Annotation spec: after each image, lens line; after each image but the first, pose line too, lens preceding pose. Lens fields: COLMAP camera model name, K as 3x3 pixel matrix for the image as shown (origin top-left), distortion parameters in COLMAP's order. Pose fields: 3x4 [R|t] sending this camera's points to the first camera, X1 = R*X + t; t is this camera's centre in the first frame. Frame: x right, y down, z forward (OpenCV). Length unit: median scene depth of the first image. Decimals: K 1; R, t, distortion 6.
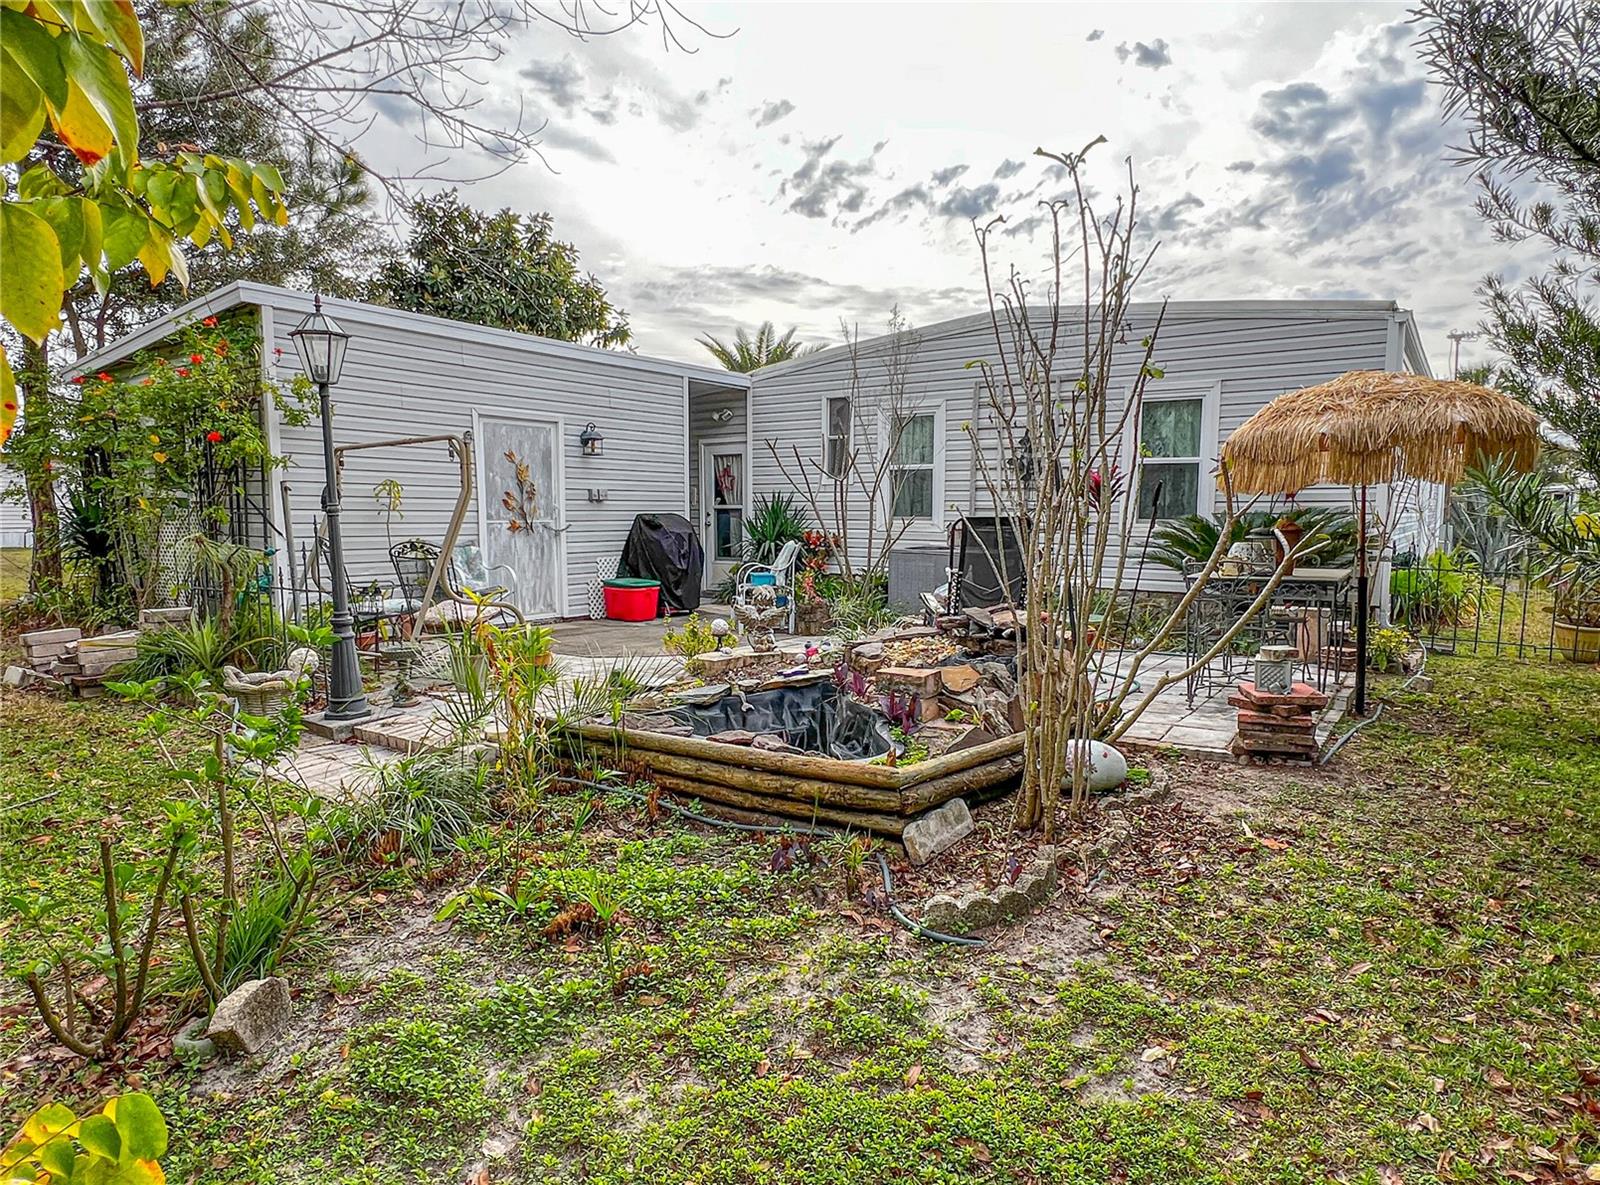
lens RADIAL K [[951.6, 0, 792.4], [0, 951.6, 597.0], [0, 0, 1]] dist [0.001551, -0.000892]
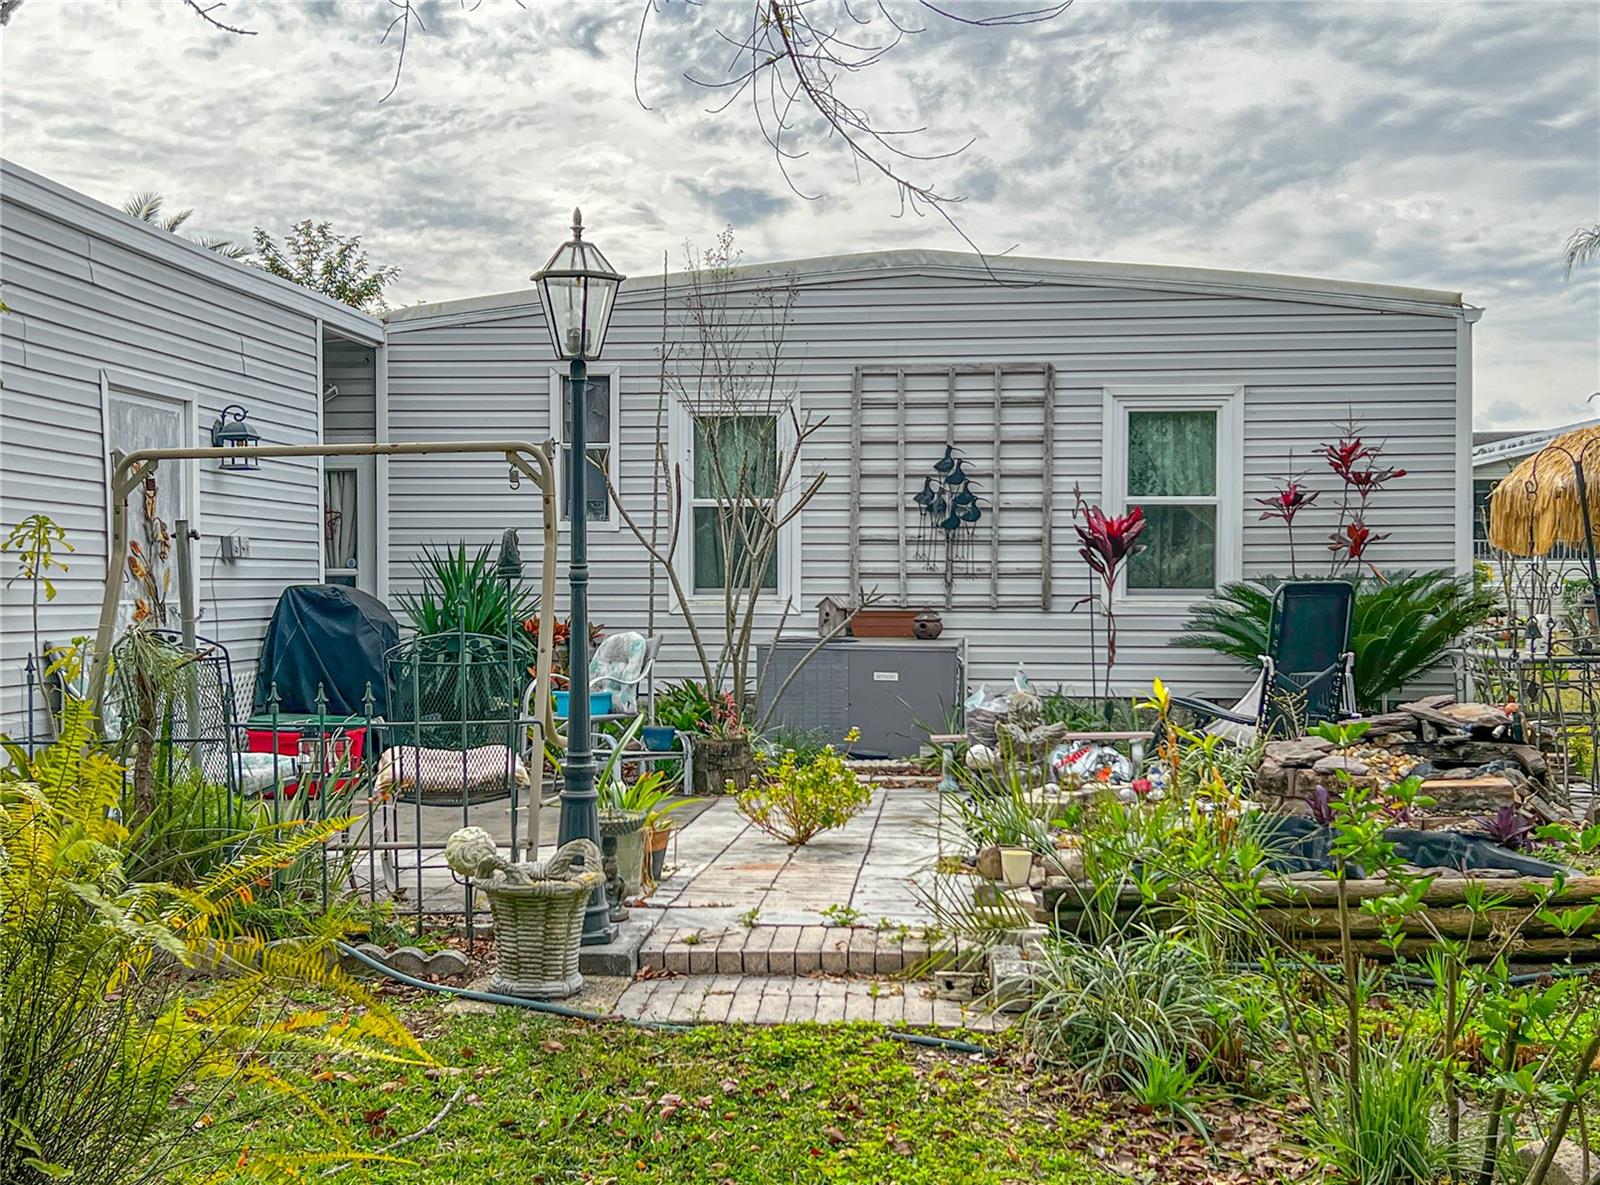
lens RADIAL K [[1987.9, 0, 800.0], [0, 1987.9, 592.5], [0, 0, 1]] dist [0.179634, -0.499192]
pose [[0.858073, -0.007060, 0.513479, -0.546520], [0.050864, 0.996157, -0.071301, 0.006682], [-0.511002, 0.087299, 0.855135, -0.056048]]
